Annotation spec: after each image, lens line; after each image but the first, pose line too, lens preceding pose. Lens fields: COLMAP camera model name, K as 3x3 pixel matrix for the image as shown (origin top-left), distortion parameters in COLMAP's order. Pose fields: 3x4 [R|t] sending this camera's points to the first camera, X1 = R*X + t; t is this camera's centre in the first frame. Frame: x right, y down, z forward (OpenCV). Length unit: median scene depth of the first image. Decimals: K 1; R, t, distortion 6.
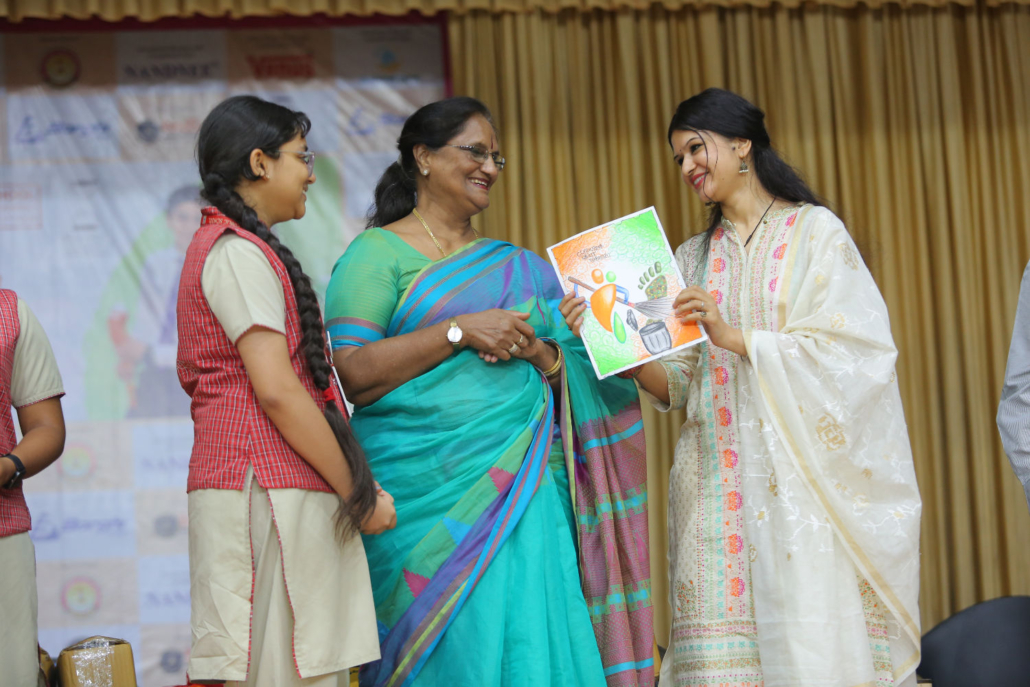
lens RADIAL K [[3154.3, 0, 523.8], [0, 3154.3, 344.6], [0, 0, 1]] dist [0.198254, 0.000000]
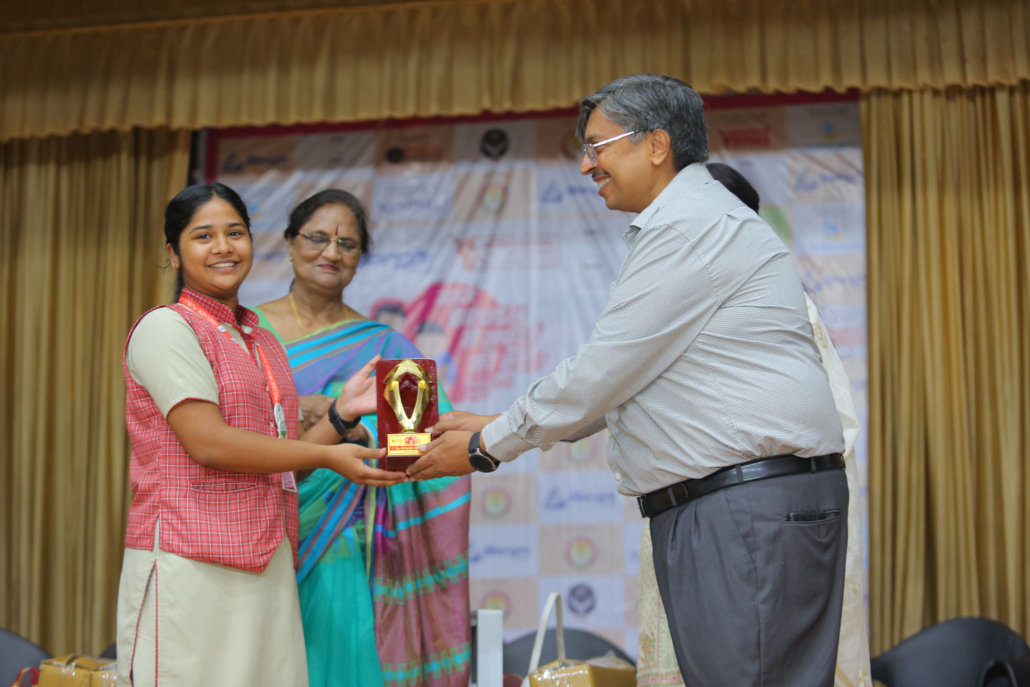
lens RADIAL K [[2191.9, 0, 514.8], [0, 2191.9, 344.4], [0, 0, 1]] dist [-0.274511, 0.000000]
pose [[0.947669, 0.000299, -0.319253, 0.120321], [0.002896, 0.999950, 0.009532, -0.014264], [0.319240, -0.009957, 0.947621, 0.146546]]
